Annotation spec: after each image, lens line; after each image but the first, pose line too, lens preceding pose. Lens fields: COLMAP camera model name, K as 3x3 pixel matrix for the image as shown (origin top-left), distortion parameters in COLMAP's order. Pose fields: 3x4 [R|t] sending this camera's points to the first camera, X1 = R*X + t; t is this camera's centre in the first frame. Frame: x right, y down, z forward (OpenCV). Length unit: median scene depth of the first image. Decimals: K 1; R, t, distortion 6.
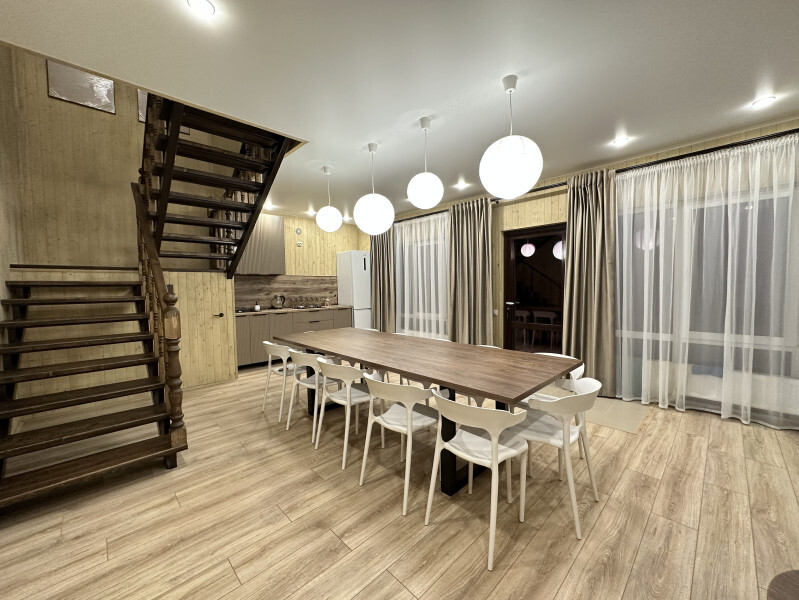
lens RADIAL K [[316.9, 0, 399.3], [0, 316.9, 301.7], [0, 0, 1]] dist [-0.003235, 0.000591]
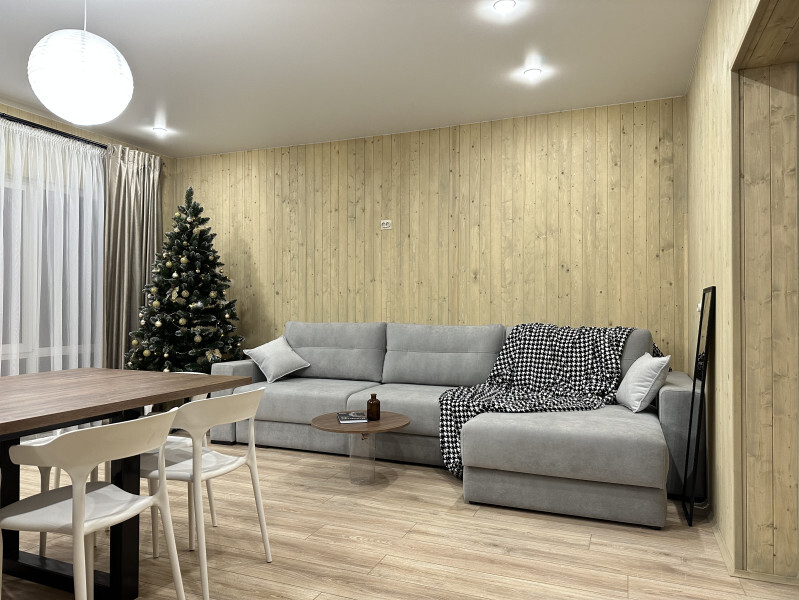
lens RADIAL K [[555.0, 0, 401.7], [0, 555.0, 303.6], [0, 0, 1]] dist [0.071820, -0.084512]
pose [[-0.405538, 0.021983, 0.913814, -0.564958], [0.050542, 0.998721, -0.001595, 0.045440], [-0.912680, 0.045539, -0.406130, 0.519139]]
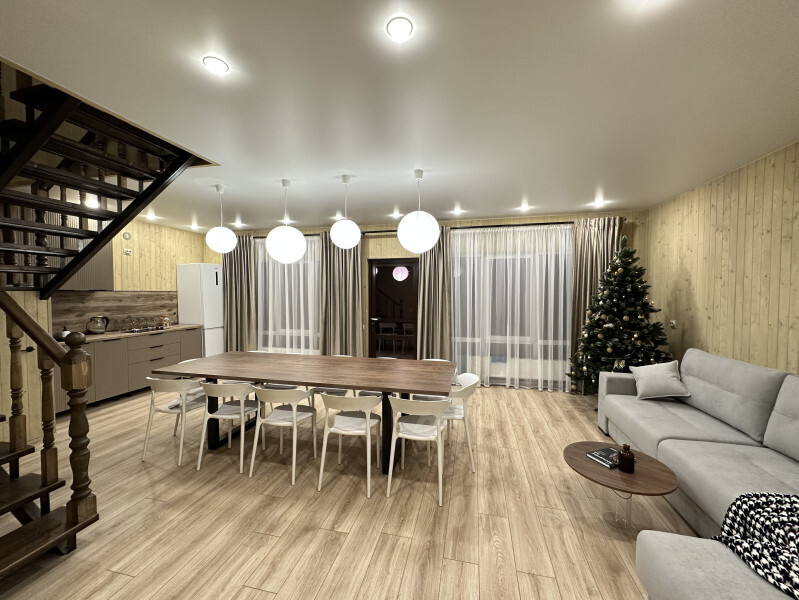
lens RADIAL K [[316.9, 0, 399.5], [0, 316.9, 301.5], [0, 0, 1]] dist [-0.003235, 0.000591]
pose [[0.841542, -0.004008, 0.540177, -0.287089], [0.016296, 0.999706, -0.017970, -0.049891], [-0.539946, 0.023925, 0.841360, -0.086086]]
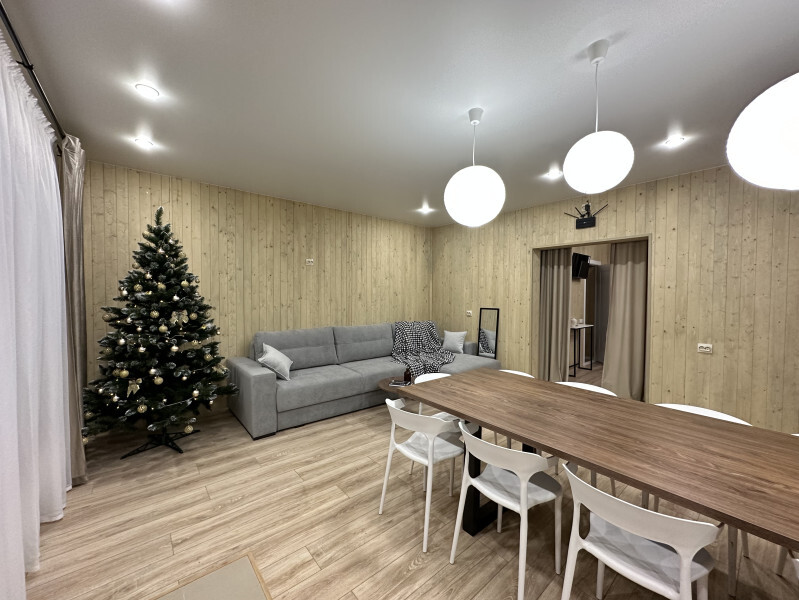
lens RADIAL K [[316.9, 0, 399.0], [0, 316.9, 301.4], [0, 0, 1]] dist [-0.003235, 0.000591]
pose [[-0.997343, 0.006883, 0.072526, 0.304041], [0.012516, 0.996913, 0.077511, -0.098708], [-0.071768, 0.078213, -0.994350, 1.194993]]
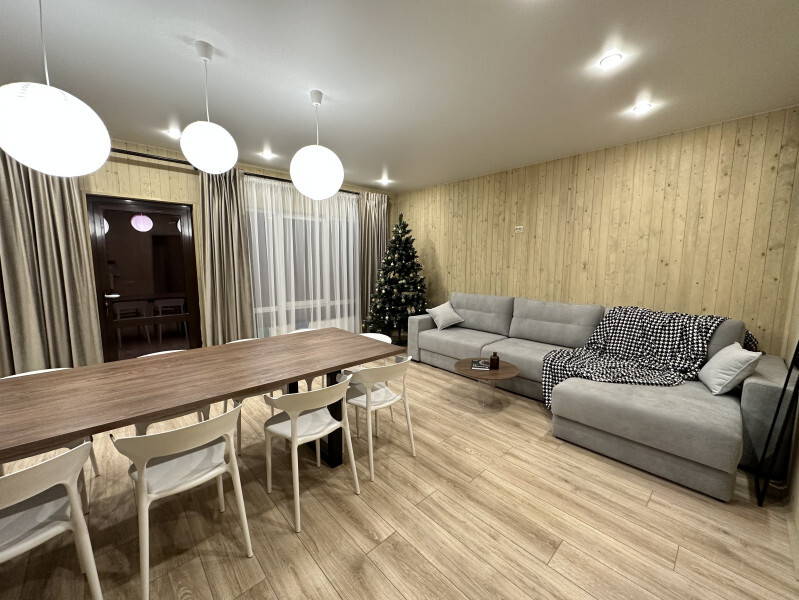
lens RADIAL K [[316.9, 0, 400.1], [0, 316.9, 301.3], [0, 0, 1]] dist [-0.003235, 0.000591]
pose [[0.018546, -0.108044, 0.993973, -0.489315], [0.047129, 0.993134, 0.107073, -0.039762], [-0.998717, 0.044859, 0.023510, 0.404721]]
